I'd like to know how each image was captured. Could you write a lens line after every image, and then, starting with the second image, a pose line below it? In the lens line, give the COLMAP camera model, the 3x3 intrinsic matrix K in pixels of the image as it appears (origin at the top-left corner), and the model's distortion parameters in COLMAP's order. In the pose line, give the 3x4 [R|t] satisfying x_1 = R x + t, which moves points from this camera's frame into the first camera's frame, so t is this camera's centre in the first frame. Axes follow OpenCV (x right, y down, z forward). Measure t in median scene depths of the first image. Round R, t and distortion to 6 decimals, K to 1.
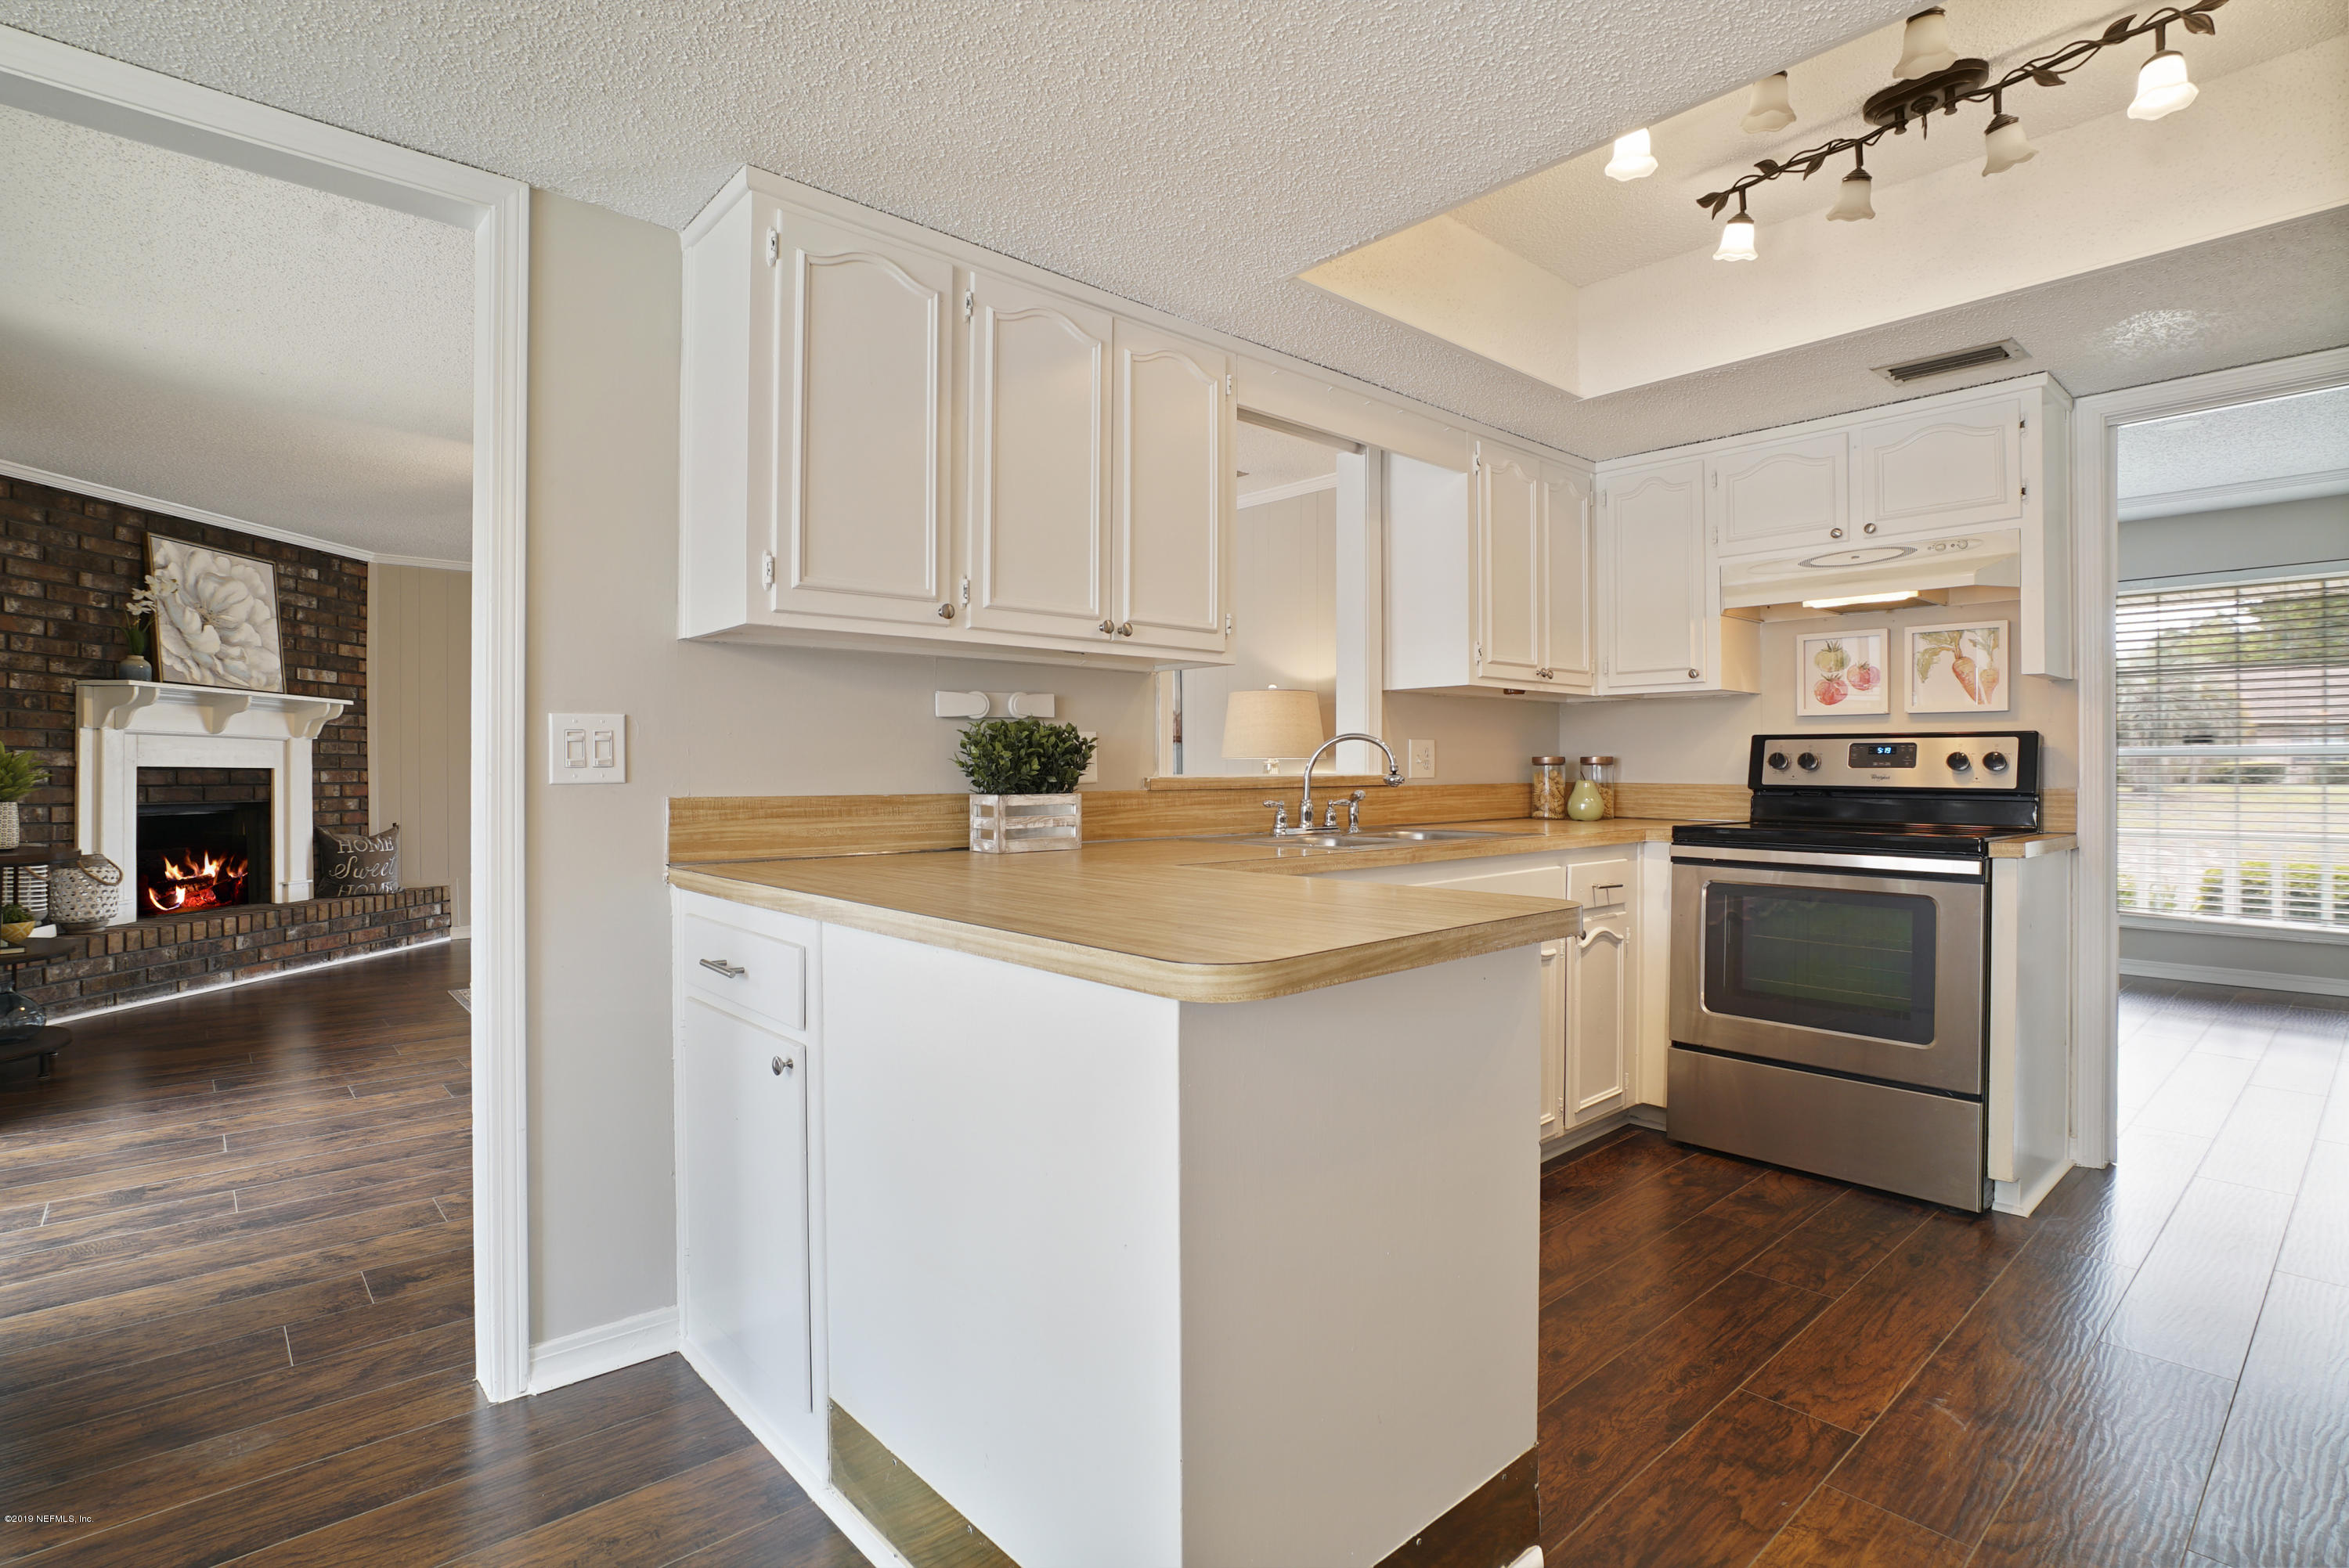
lens RADIAL K [[1142.6, 0, 1175.4], [0, 1142.6, 769.8], [0, 0, 1]] dist [-0.000959, 0.000159]
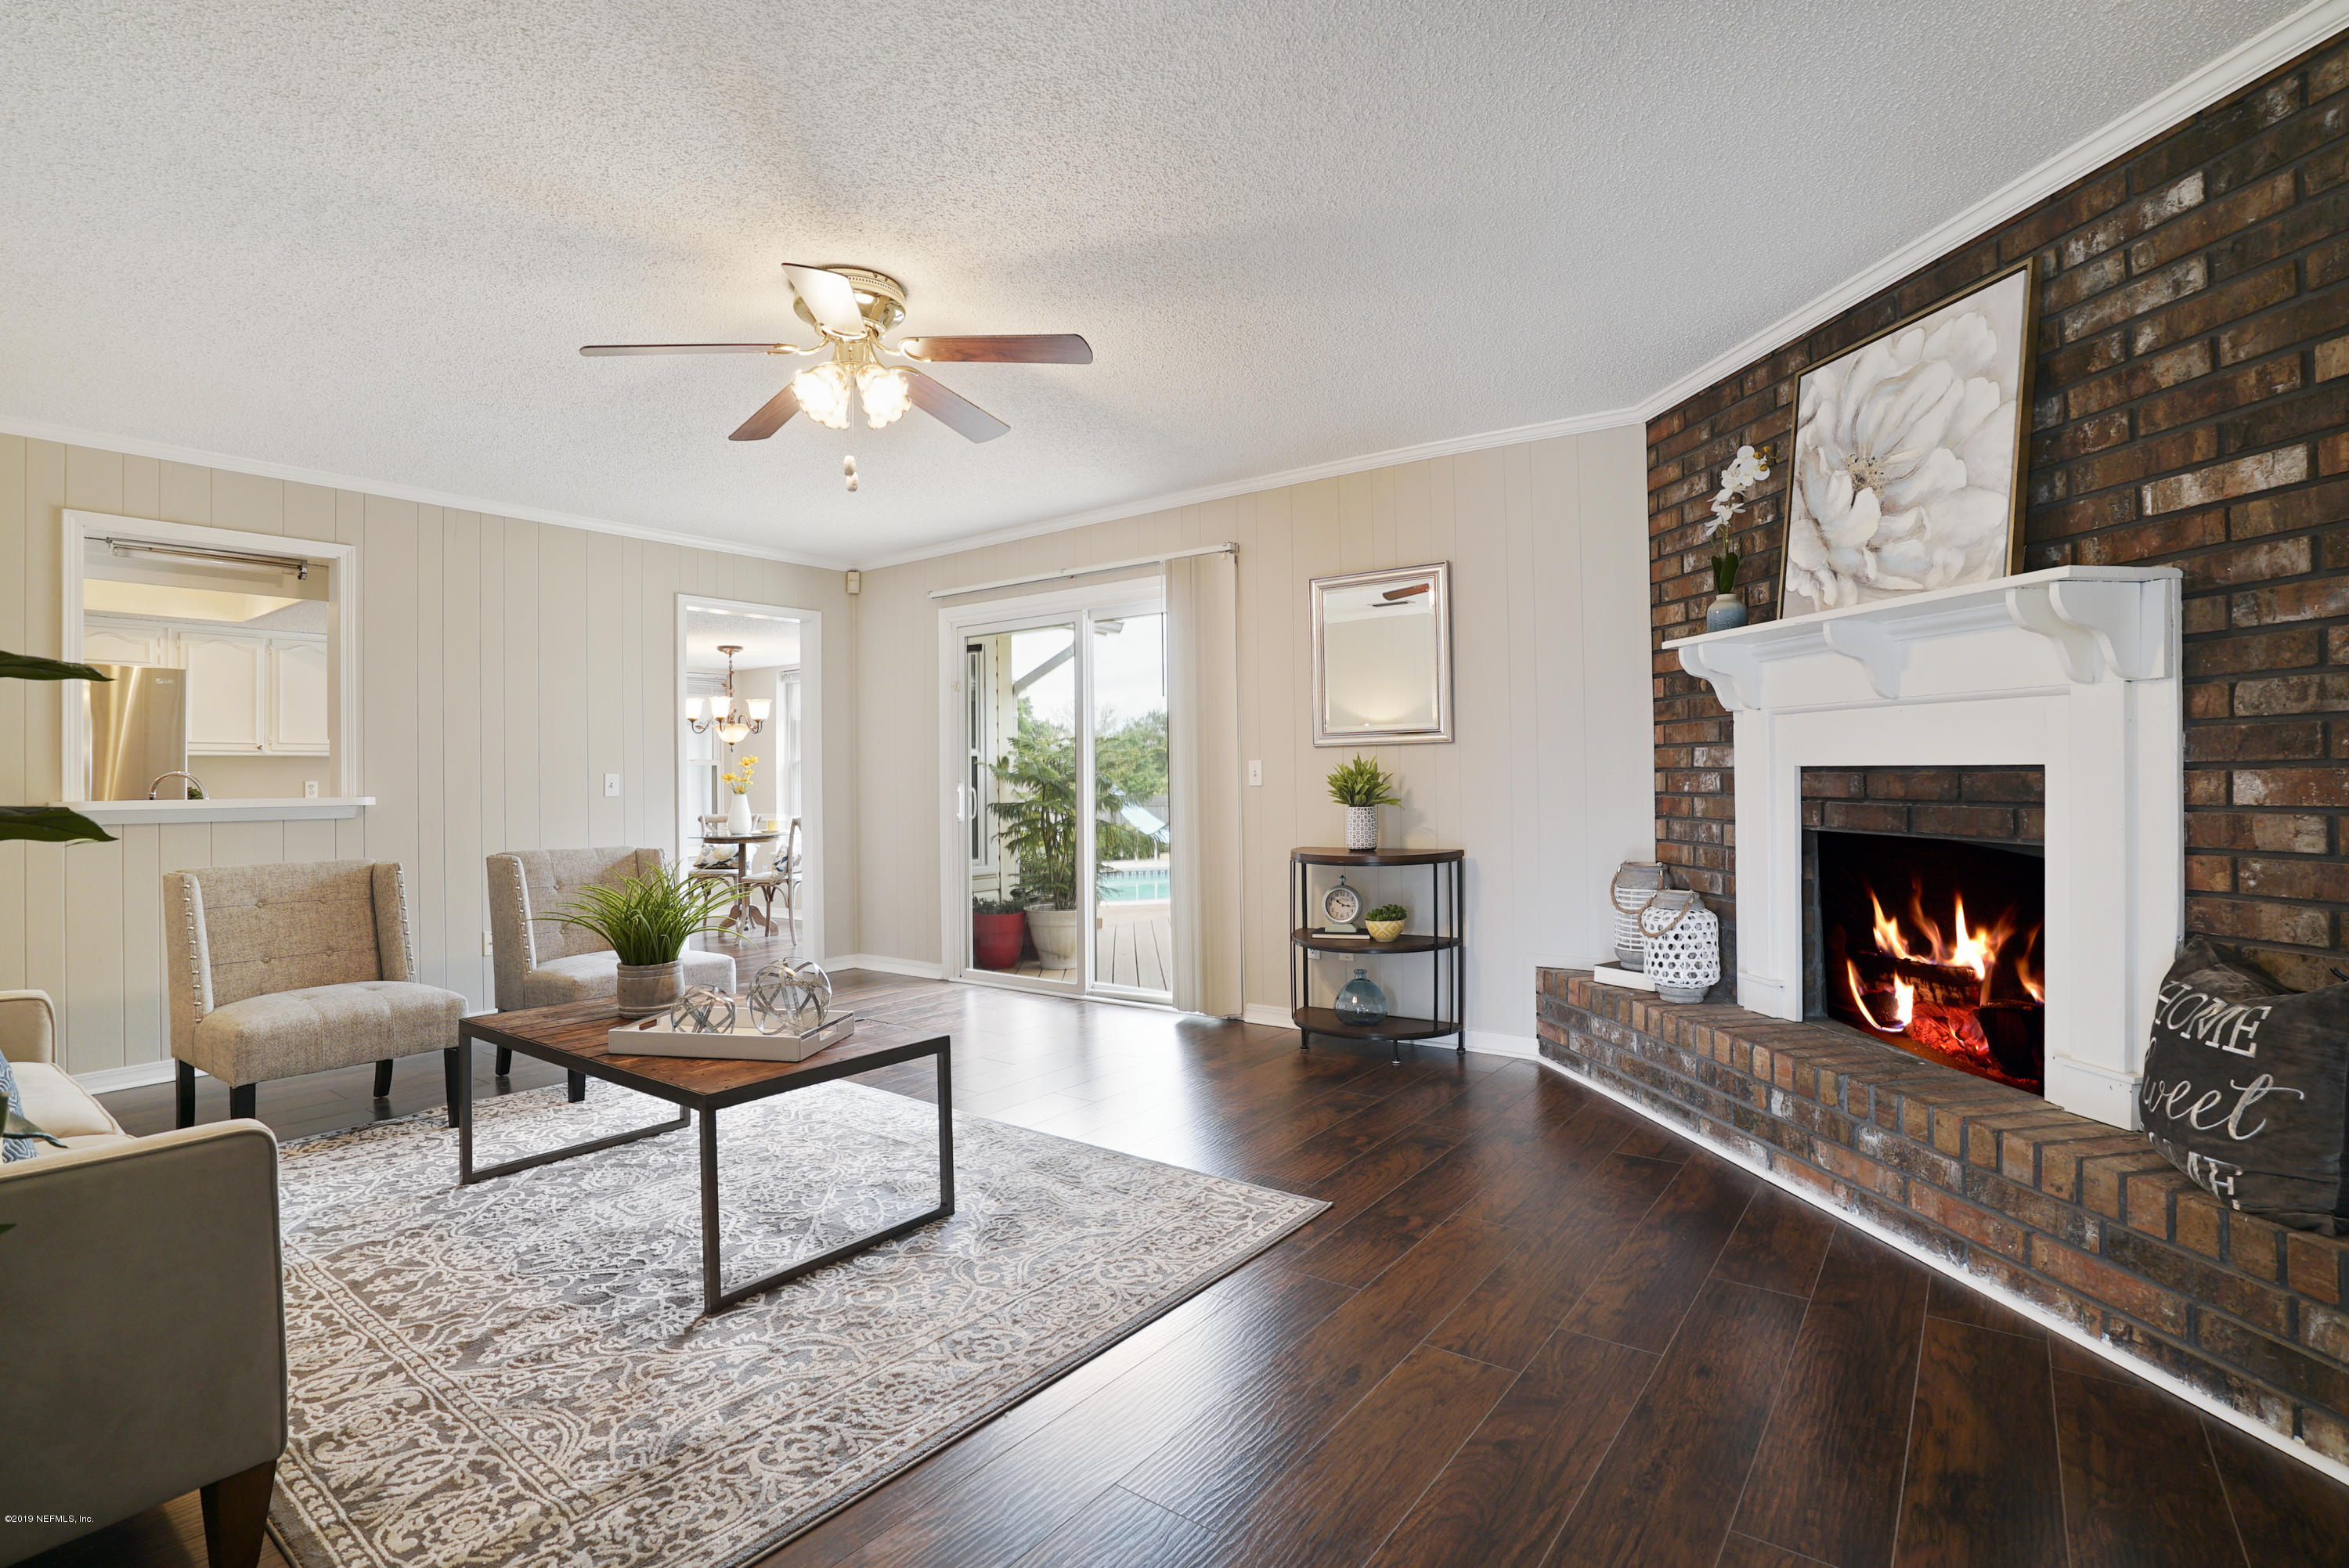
lens RADIAL K [[1093.7, 0, 1177.3], [0, 1093.7, 770.4], [0, 0, 1]] dist [-0.019890, 0.000100]
pose [[-0.979594, 0.009620, -0.200757, -0.443825], [0.011352, 0.999908, -0.007477, -0.000103], [0.200667, -0.009603, -0.979613, 1.411398]]
